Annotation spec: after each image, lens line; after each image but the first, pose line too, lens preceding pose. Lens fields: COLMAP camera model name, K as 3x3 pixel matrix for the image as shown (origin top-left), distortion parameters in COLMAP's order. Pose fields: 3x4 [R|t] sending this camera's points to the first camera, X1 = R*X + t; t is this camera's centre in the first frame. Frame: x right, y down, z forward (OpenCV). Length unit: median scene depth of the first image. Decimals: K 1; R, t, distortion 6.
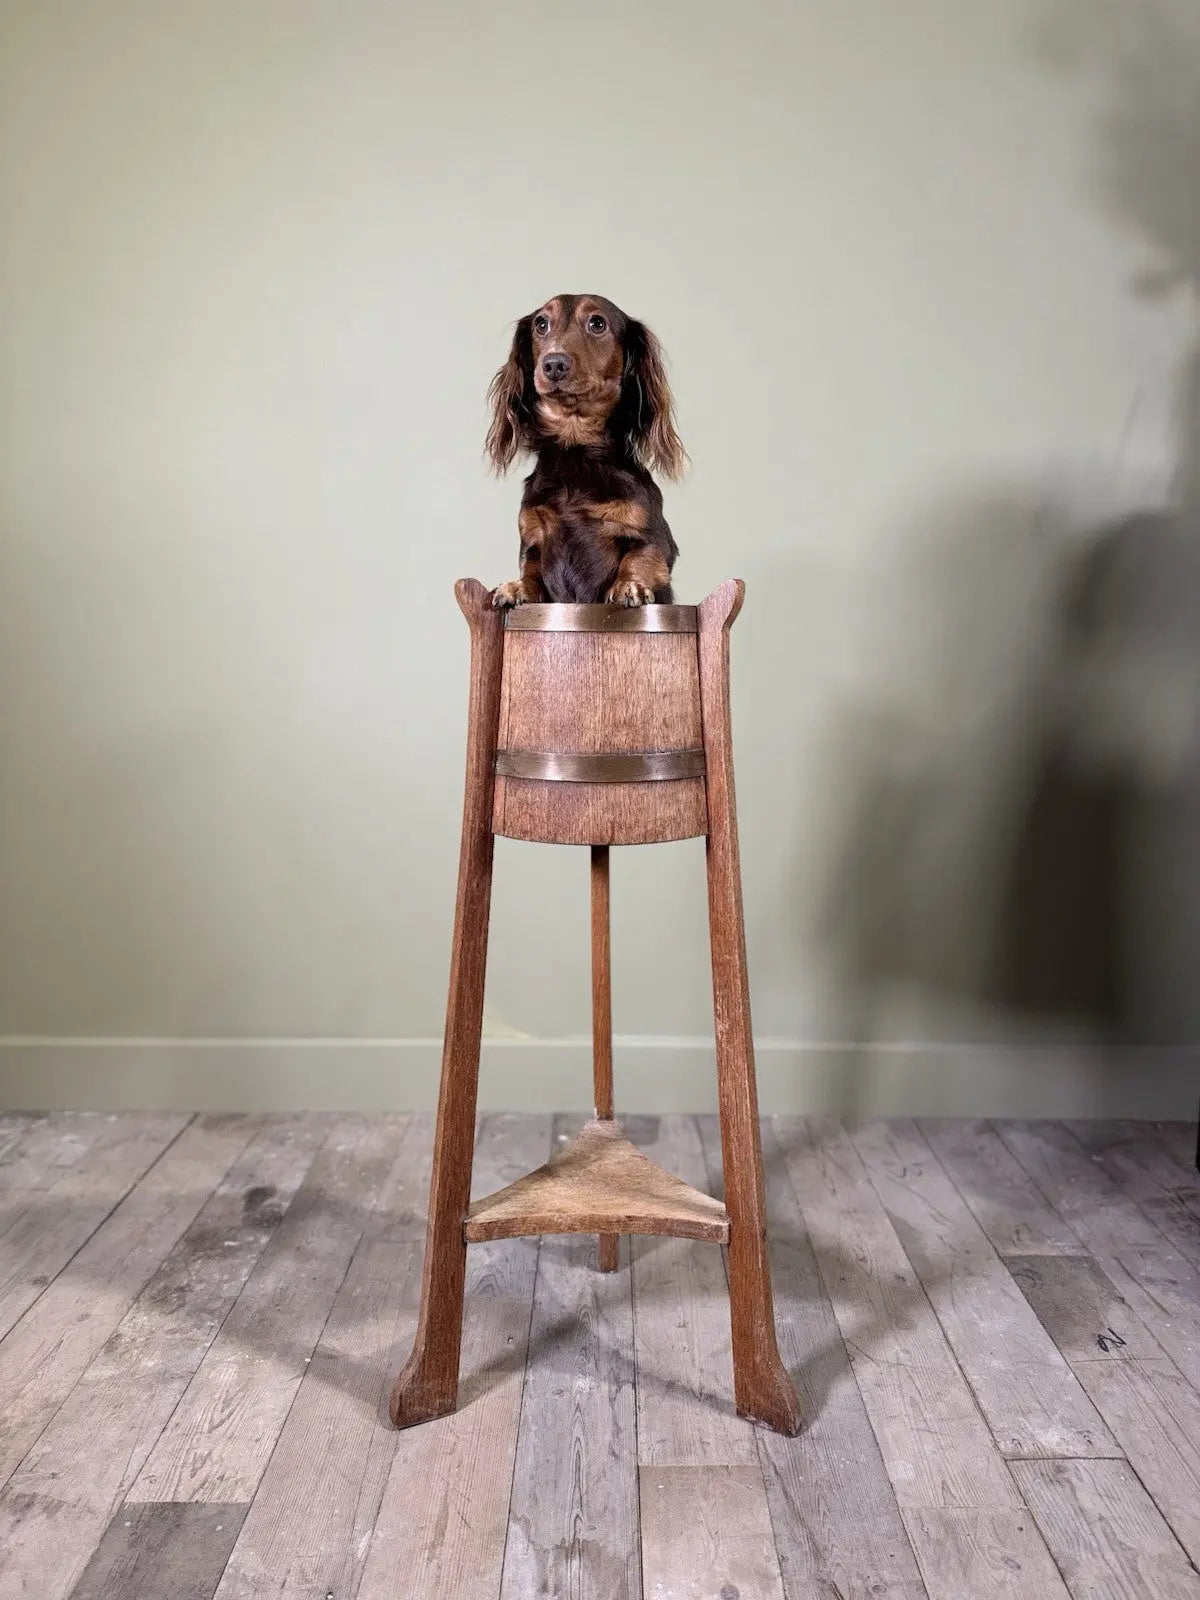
lens RADIAL K [[1158.2, 0, 598.8], [0, 1158.2, 802.3], [0, 0, 1]] dist [0.002079, -0.023124]
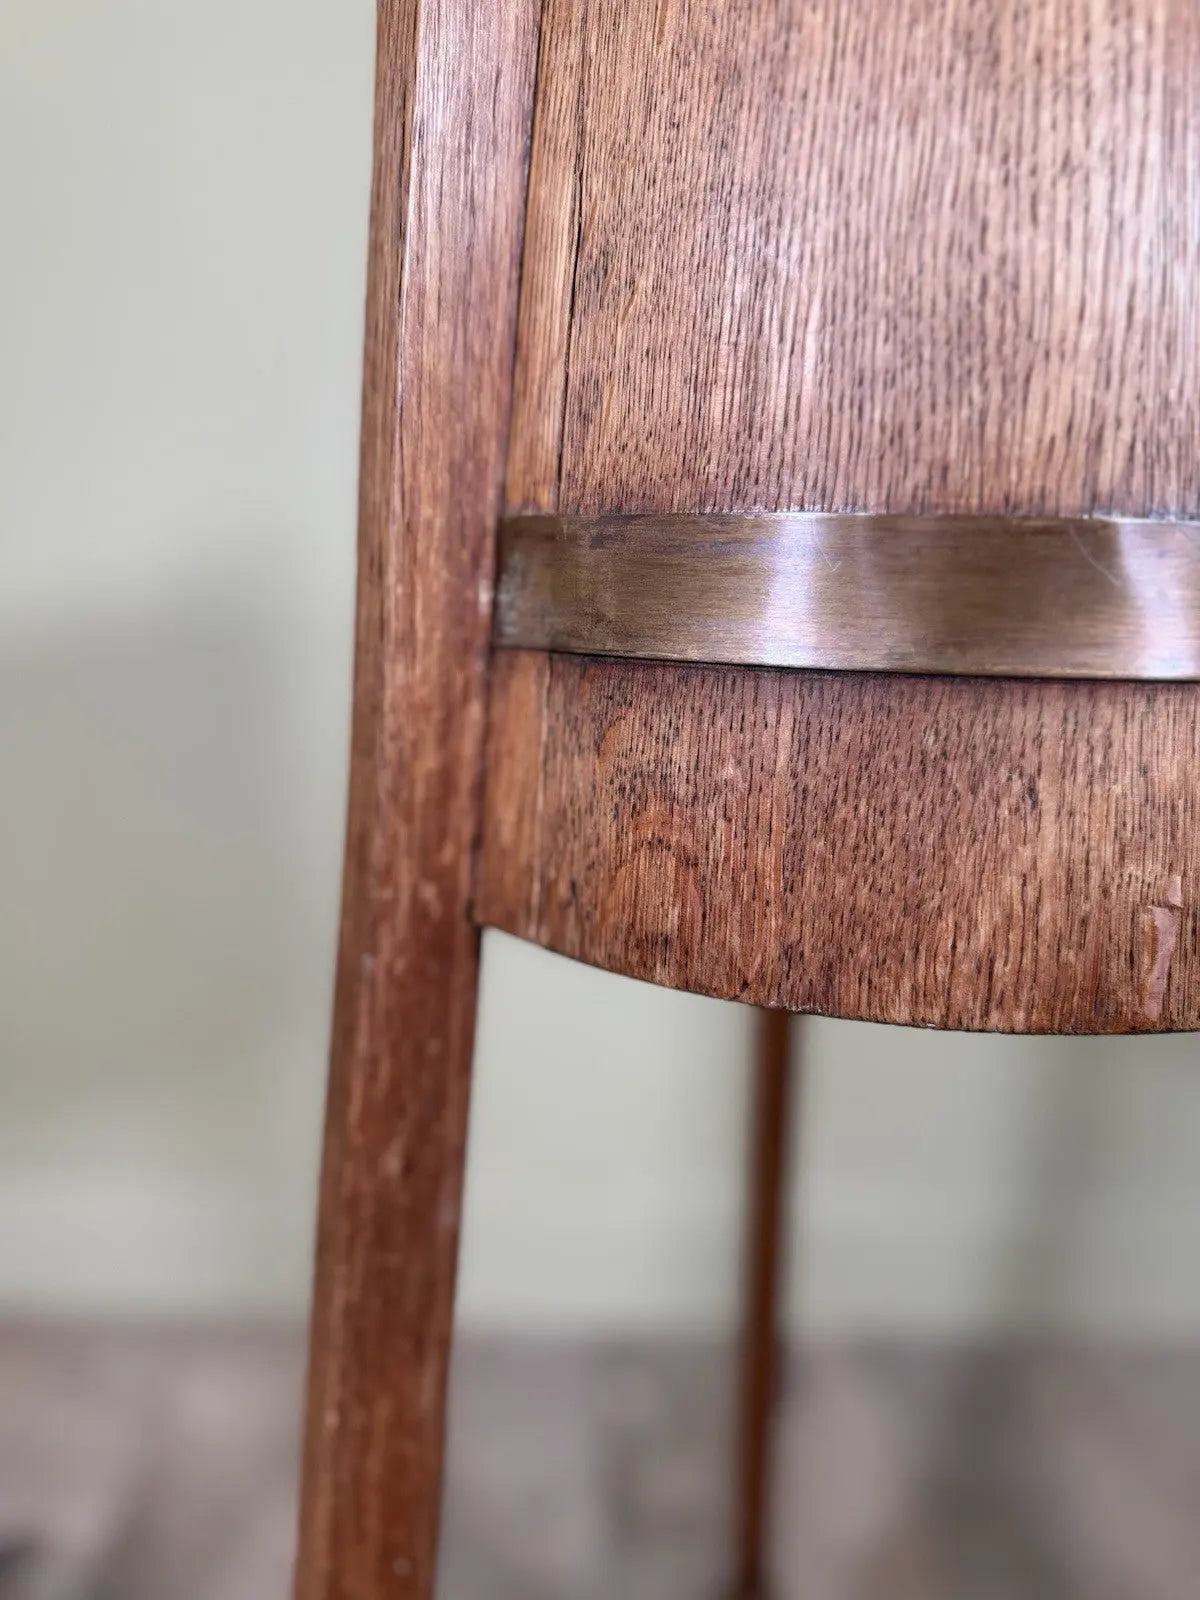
lens RADIAL K [[1158.2, 0, 587.5], [0, 1158.2, 810.9], [0, 0, 1]] dist [0.002079, -0.023124]
pose [[0.999963, 0.005169, 0.006803, -0.075352], [-0.005567, 0.998197, 0.059769, -0.007076], [-0.006482, -0.059805, 0.998189, 0.788933]]
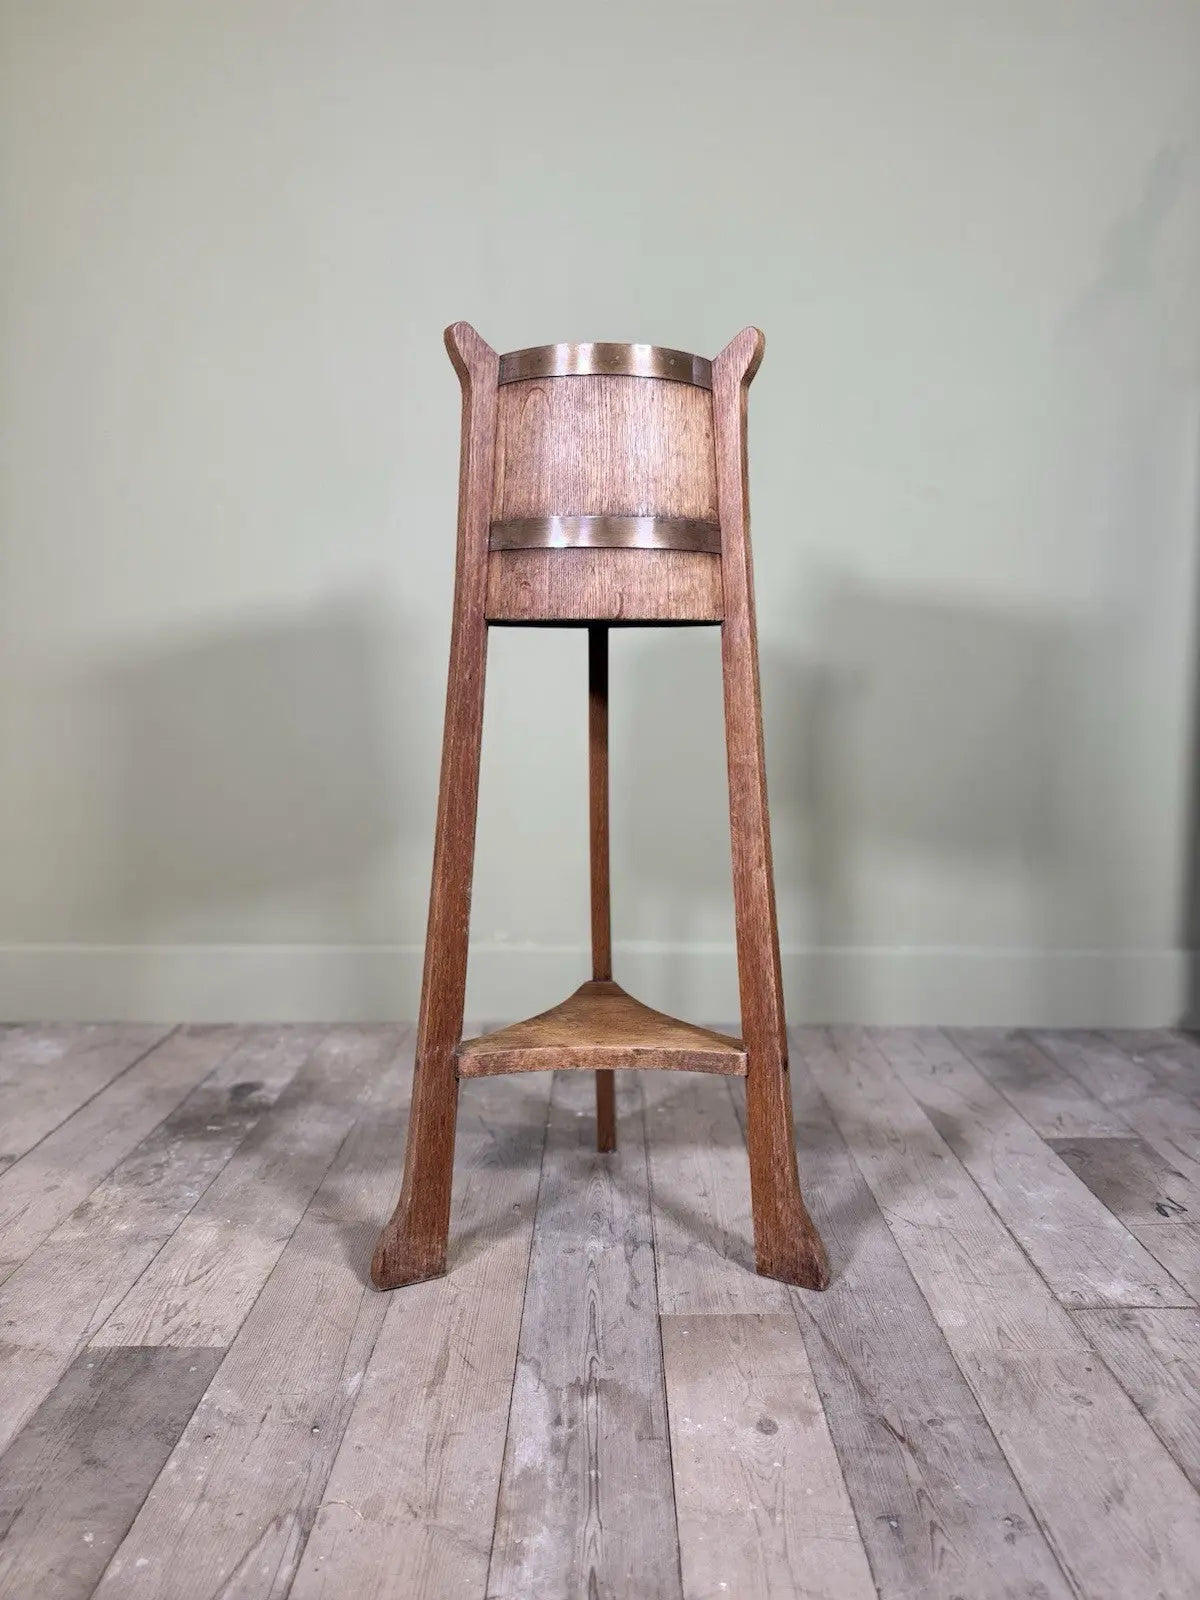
lens RADIAL K [[1158.2, 0, 592.6], [0, 1158.2, 819.4], [0, 0, 1]] dist [0.002079, -0.023124]
pose [[0.999892, -0.013462, -0.005831, -0.007459], [0.013383, 0.999823, -0.013256, 0.199433], [0.006008, 0.013177, 0.999895, 0.091663]]
